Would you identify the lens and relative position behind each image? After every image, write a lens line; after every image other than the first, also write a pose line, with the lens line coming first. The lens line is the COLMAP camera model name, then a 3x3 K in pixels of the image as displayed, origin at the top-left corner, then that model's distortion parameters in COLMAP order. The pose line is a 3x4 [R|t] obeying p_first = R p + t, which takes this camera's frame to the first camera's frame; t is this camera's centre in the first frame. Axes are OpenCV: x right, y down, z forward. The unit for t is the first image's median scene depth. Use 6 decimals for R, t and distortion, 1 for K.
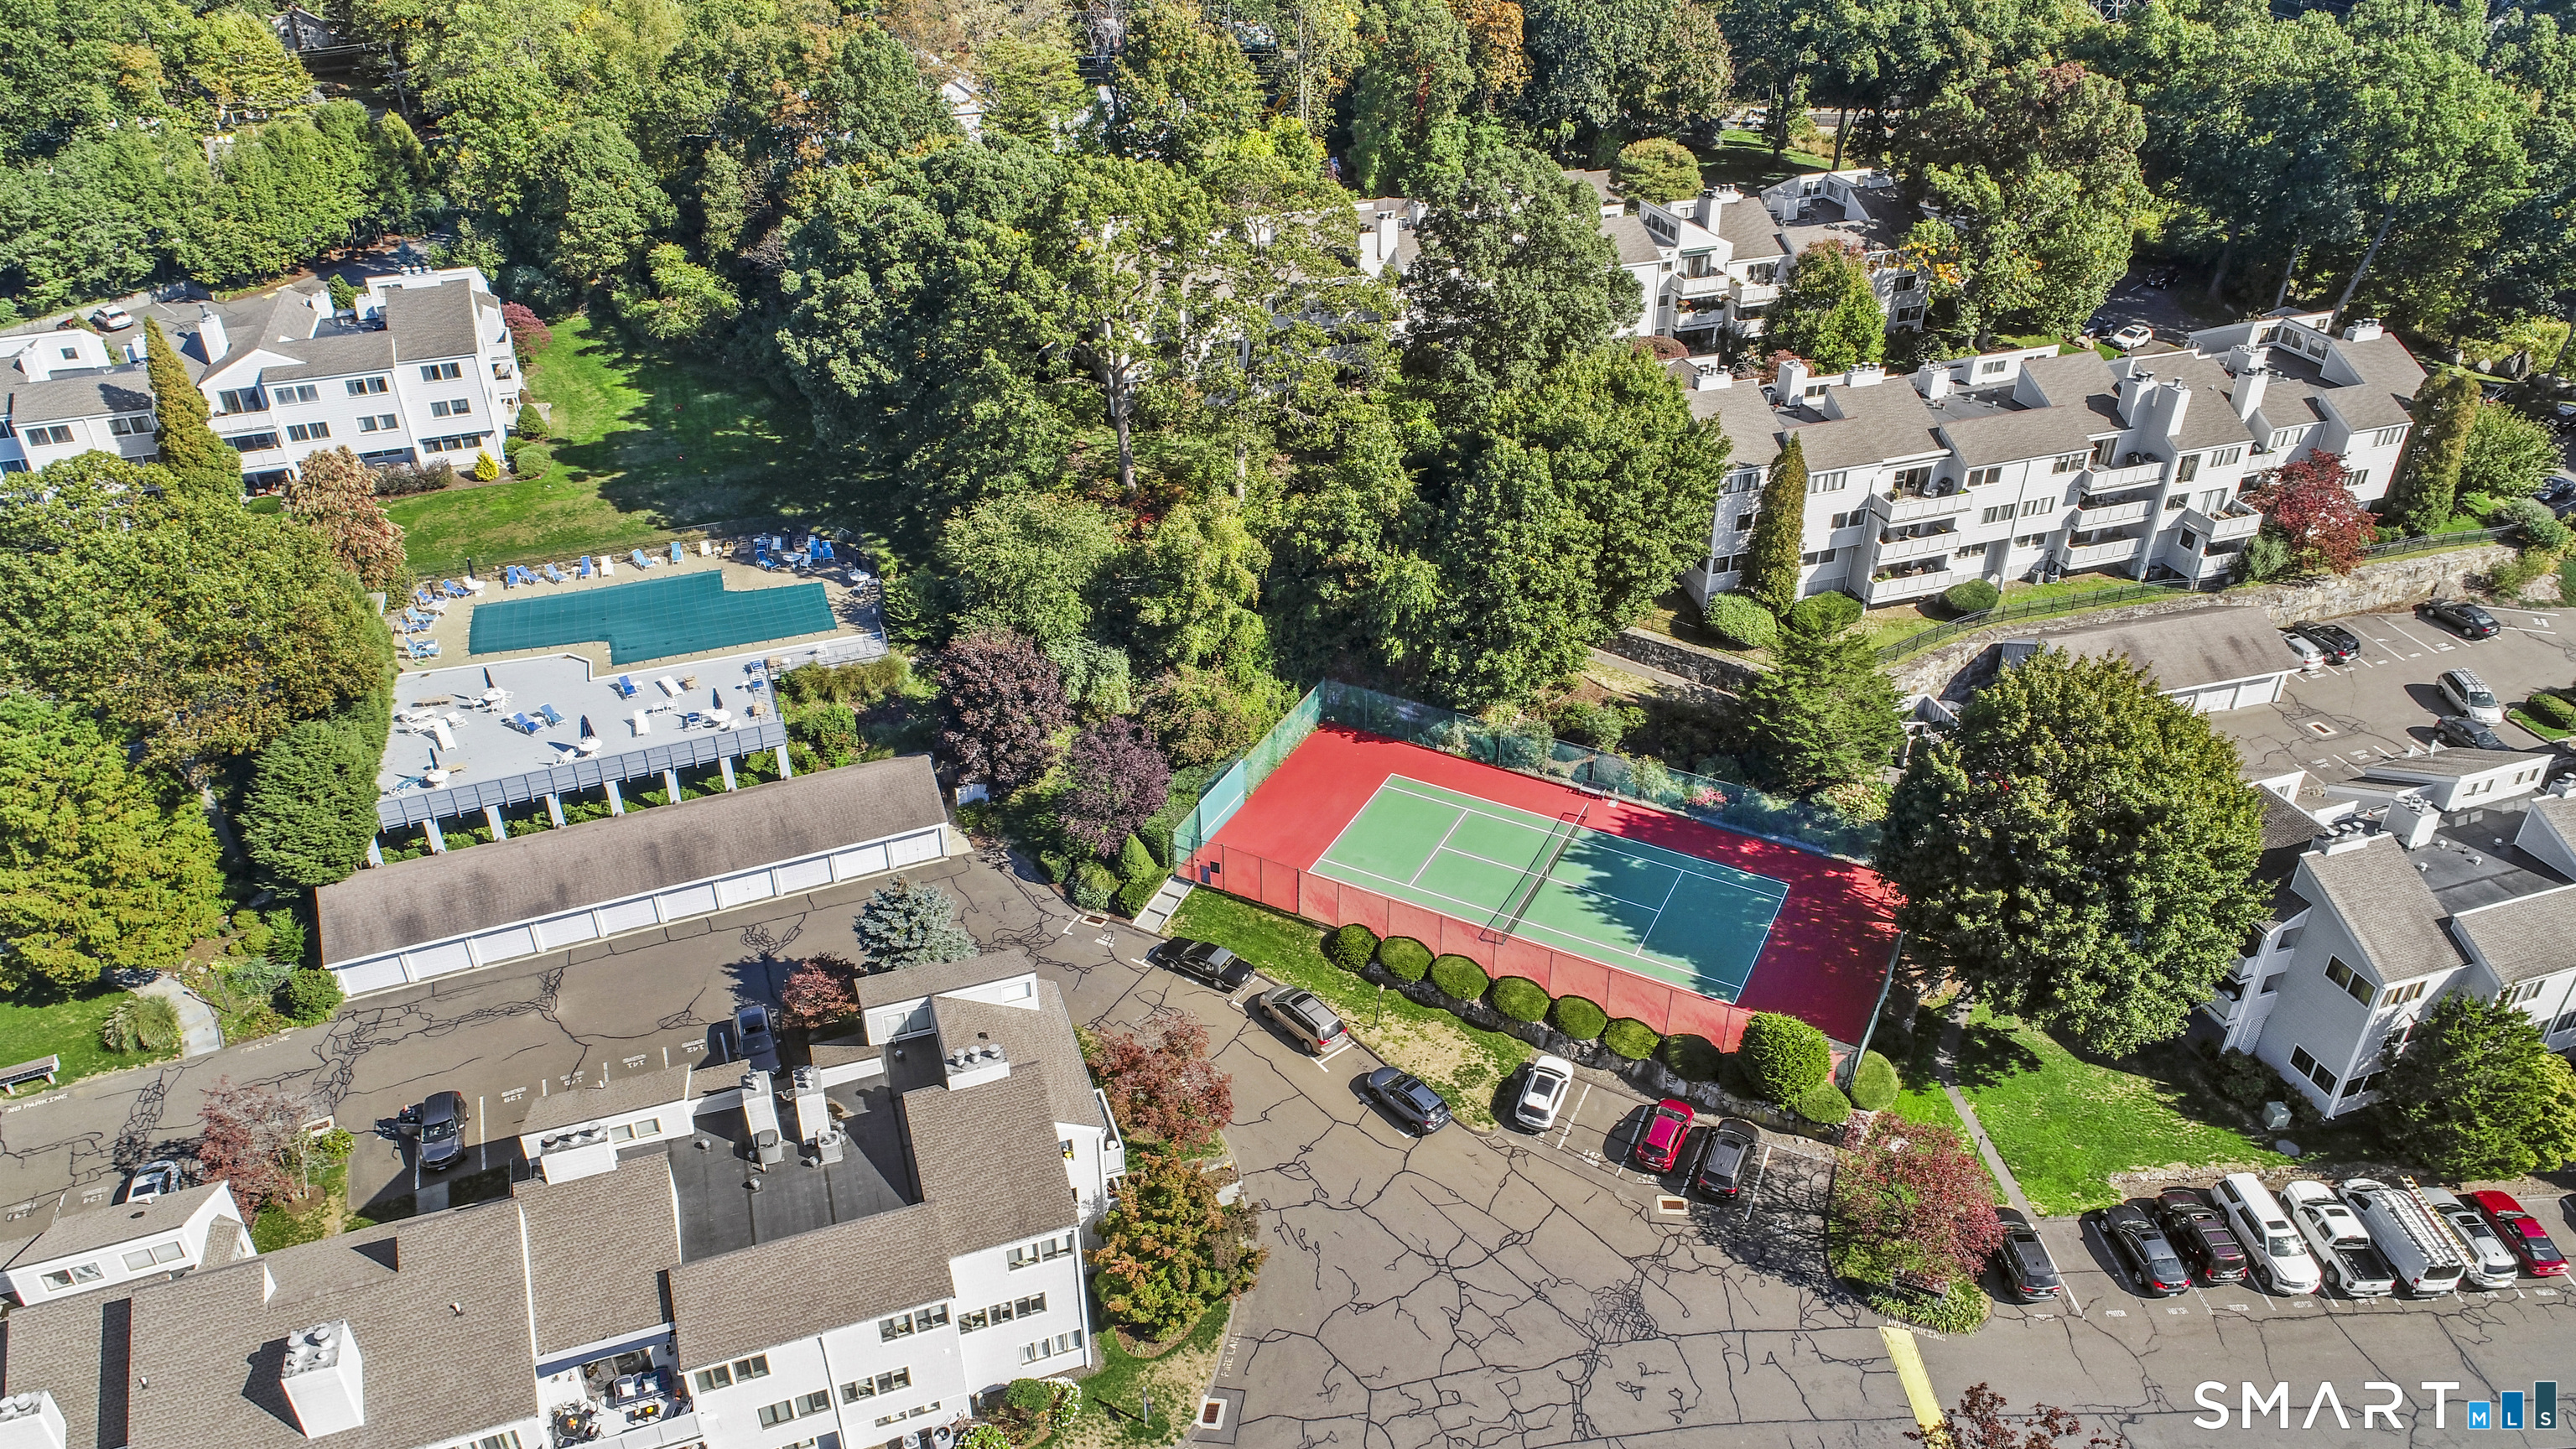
lens RADIAL K [[1818.1, 0, 1286.8], [0, 1818.1, 720.2], [0, 0, 1]] dist [-0.007885, -0.009790]
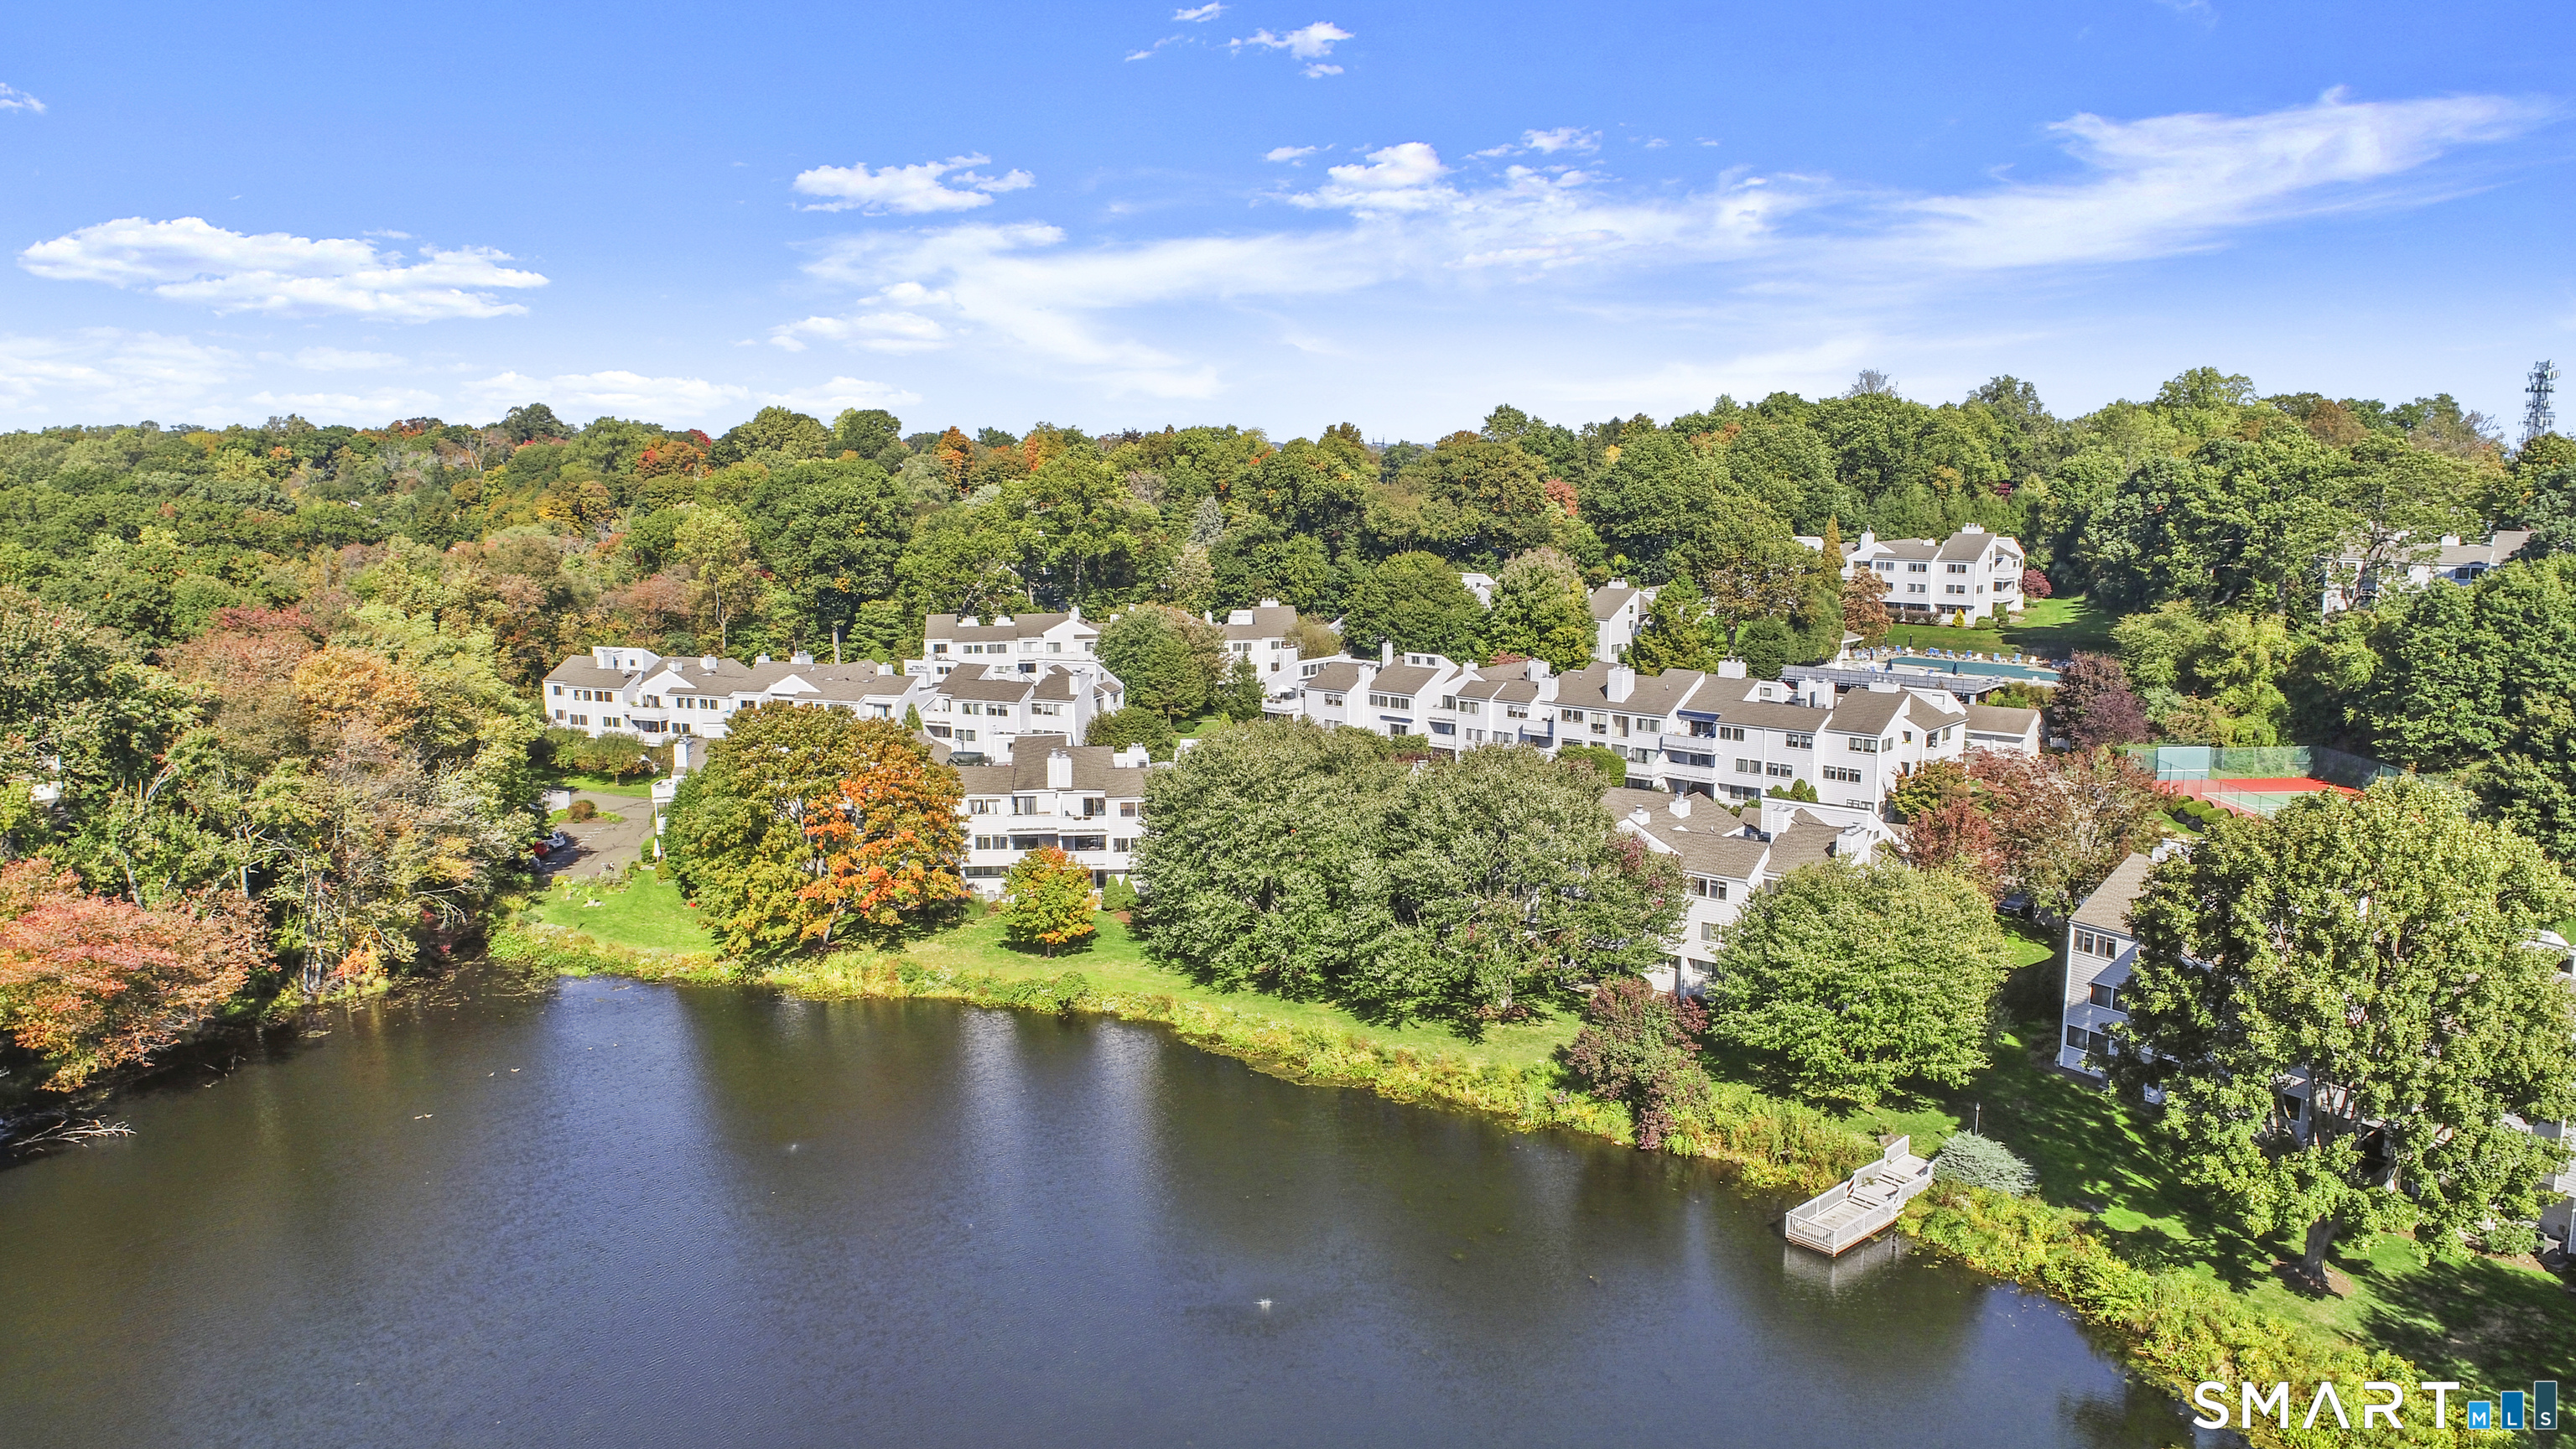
lens RADIAL K [[1818.1, 0, 1271.6], [0, 1818.1, 732.1], [0, 0, 1]] dist [-0.007885, -0.009790]
pose [[0.504069, 0.162092, -0.848316, 0.797342], [-0.455721, 0.884279, -0.101826, 0.472774], [0.733643, 0.437923, 0.519607, -0.412152]]
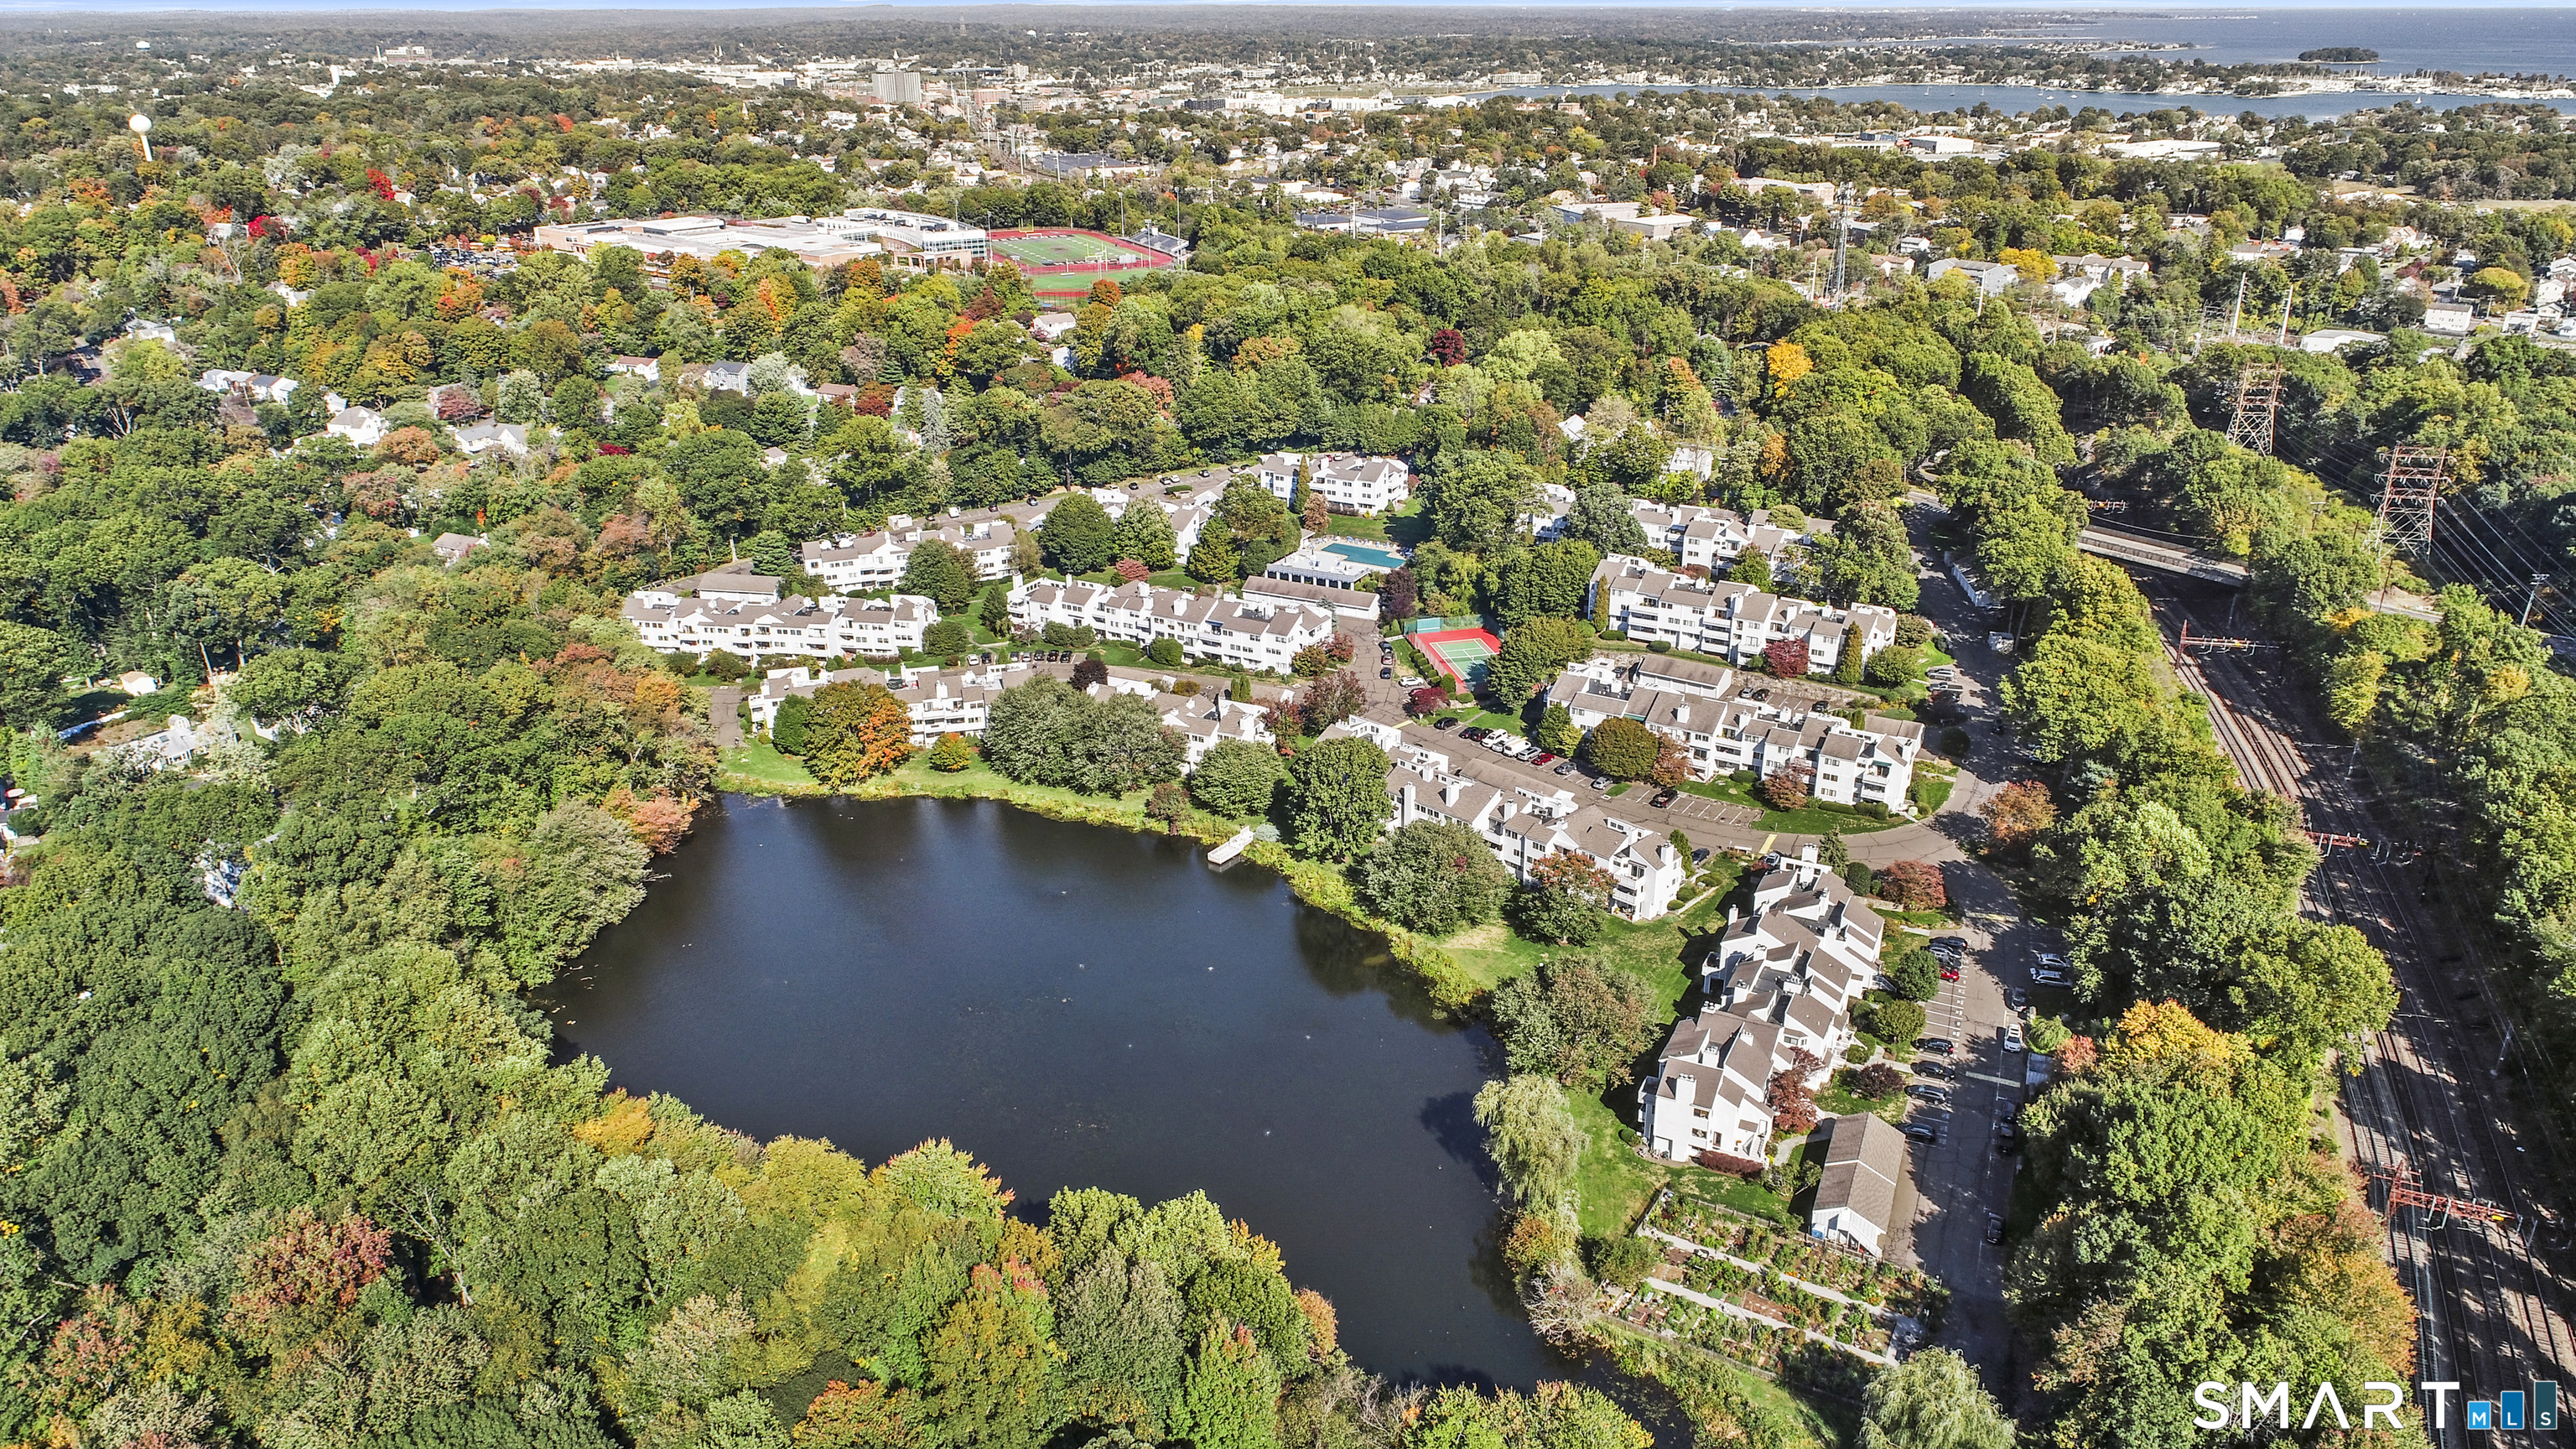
lens RADIAL K [[1818.1, 0, 1285.8], [0, 1818.1, 720.3], [0, 0, 1]] dist [-0.007885, -0.009790]
pose [[0.666950, 0.287639, -0.687344, 1.989496], [-0.388064, 0.921588, 0.009115, 0.255717], [0.636069, 0.260654, 0.726275, -1.537706]]
